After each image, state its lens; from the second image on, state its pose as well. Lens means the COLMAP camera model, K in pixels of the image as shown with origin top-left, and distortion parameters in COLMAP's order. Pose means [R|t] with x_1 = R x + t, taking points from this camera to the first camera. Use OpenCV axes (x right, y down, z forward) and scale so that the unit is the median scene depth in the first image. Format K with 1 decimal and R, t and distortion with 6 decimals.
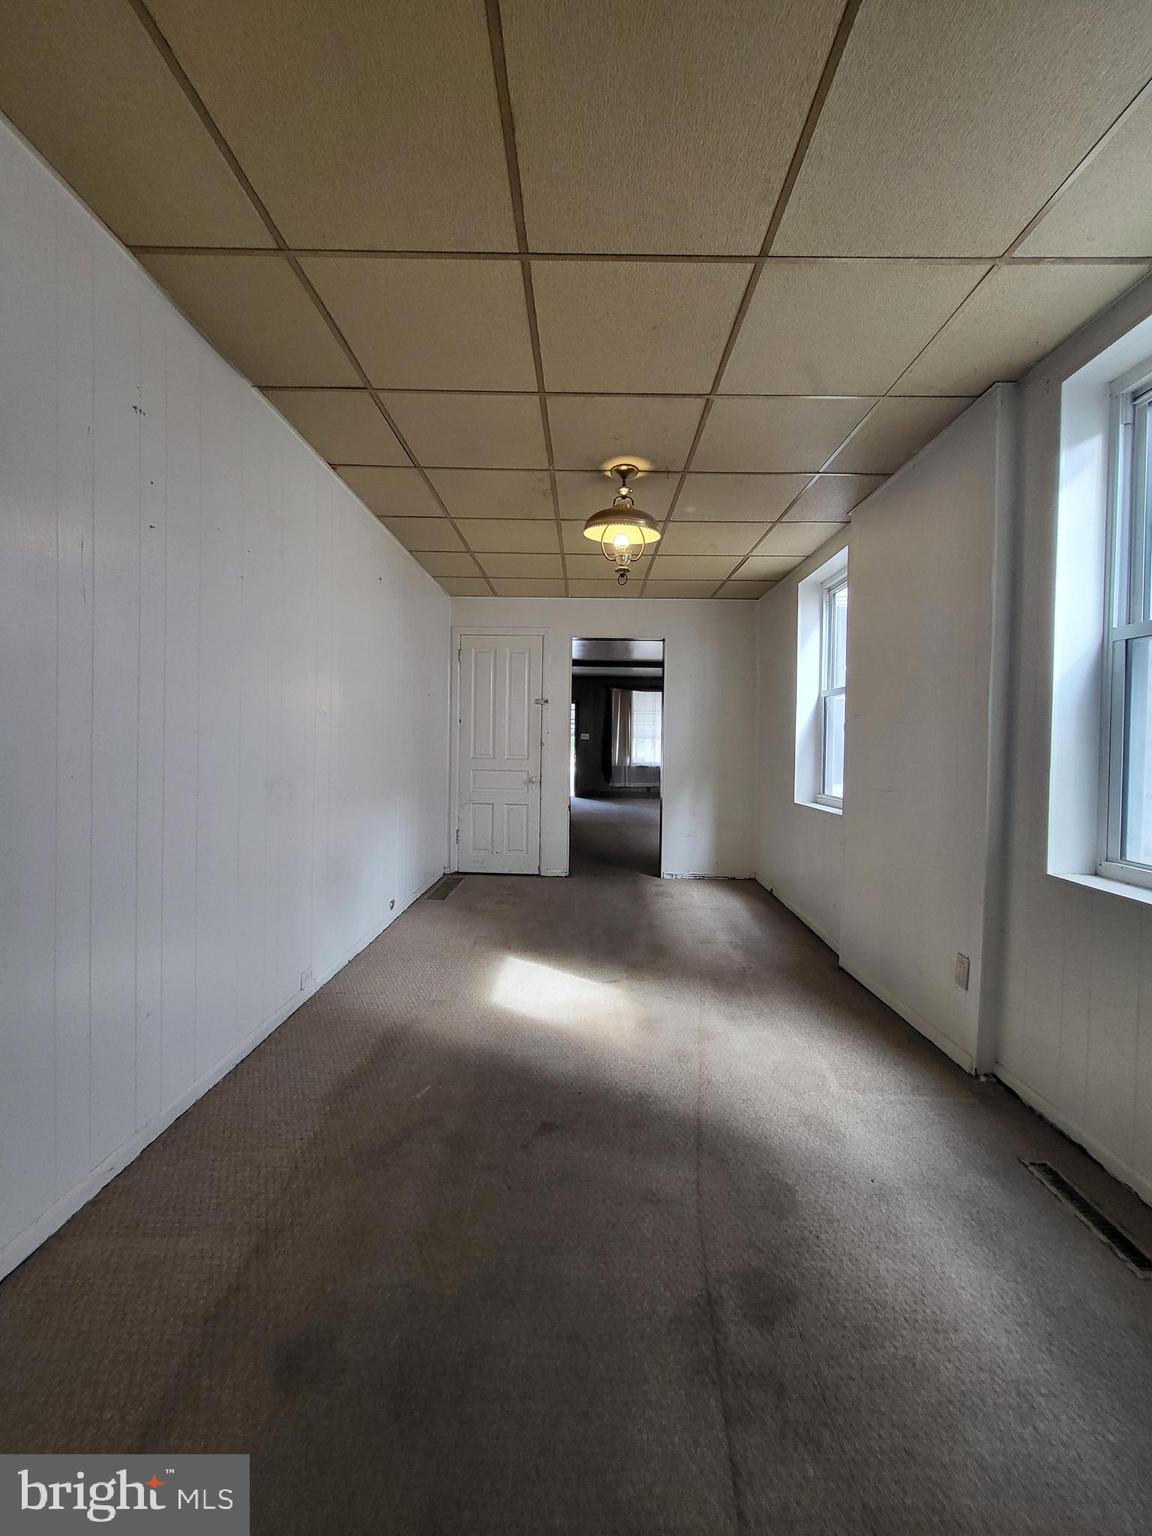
lens RADIAL K [[603.0, 0, 582.9], [0, 603.0, 760.1], [0, 0, 1]] dist [-0.001409, -0.000584]
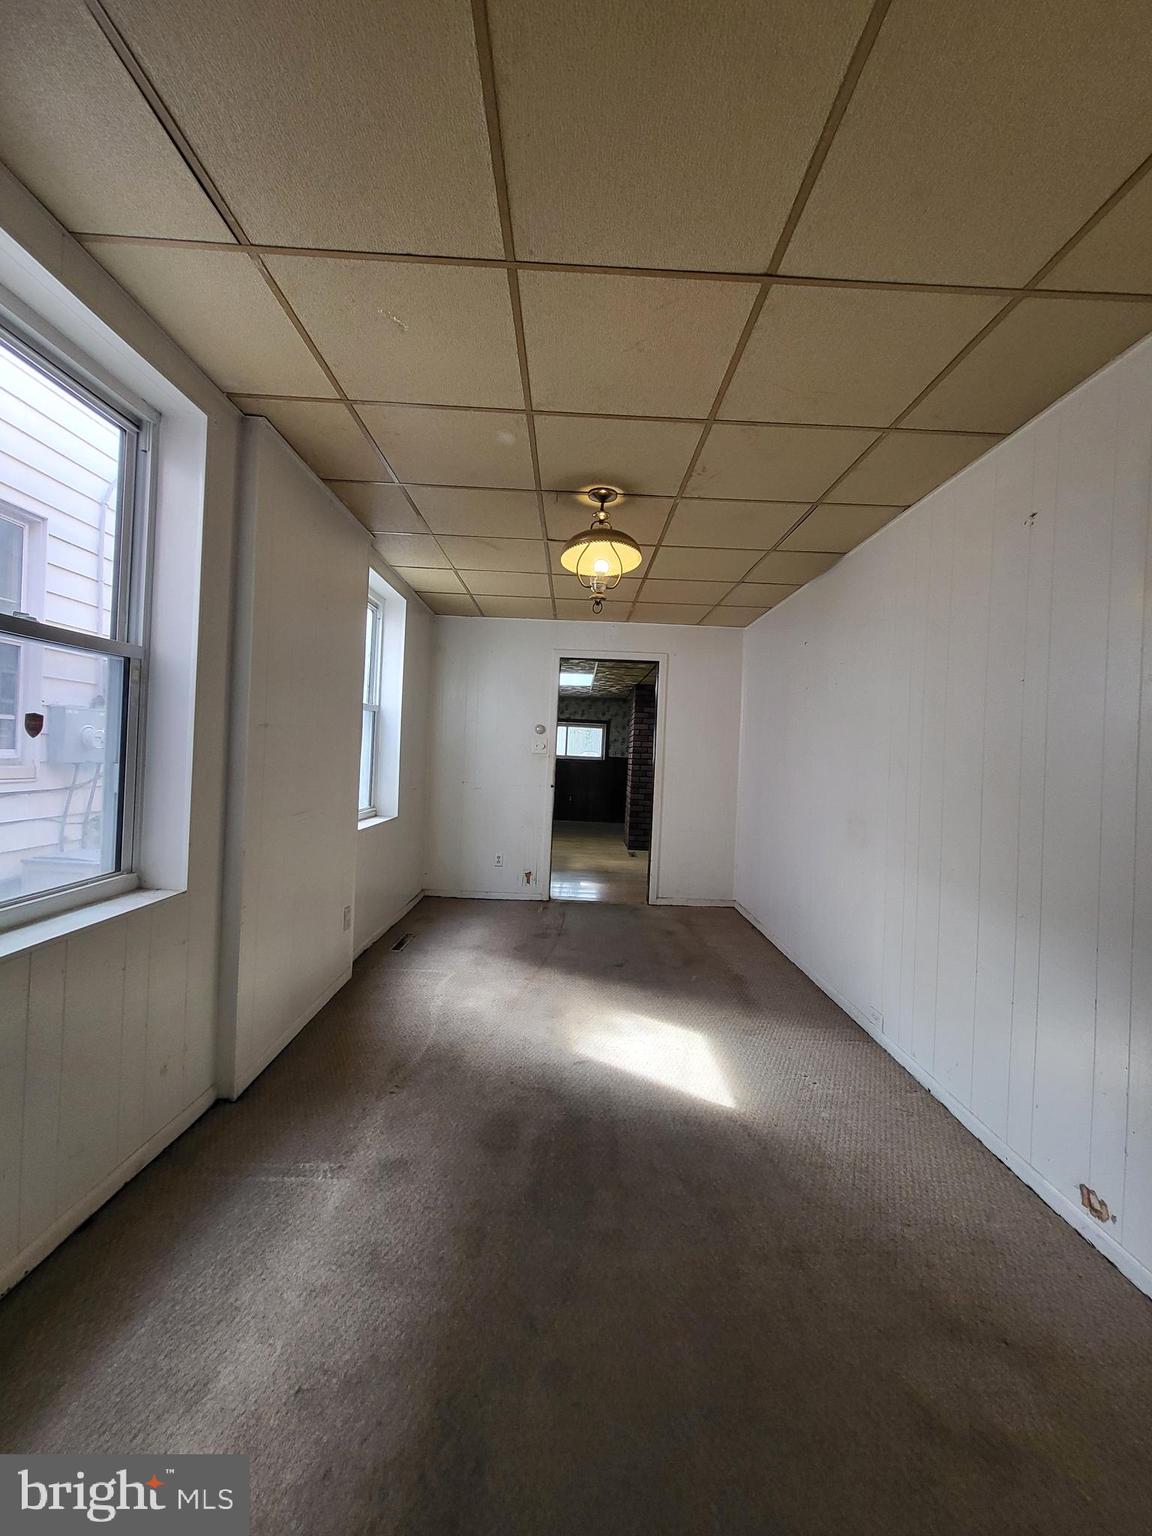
lens RADIAL K [[603.0, 0, 575.8], [0, 603.0, 760.0], [0, 0, 1]] dist [-0.001409, -0.000584]
pose [[-0.998199, -0.058471, -0.013431, 0.097821], [-0.058901, 0.997675, 0.034288, -0.085412], [0.011394, 0.035018, -0.999322, 1.915053]]
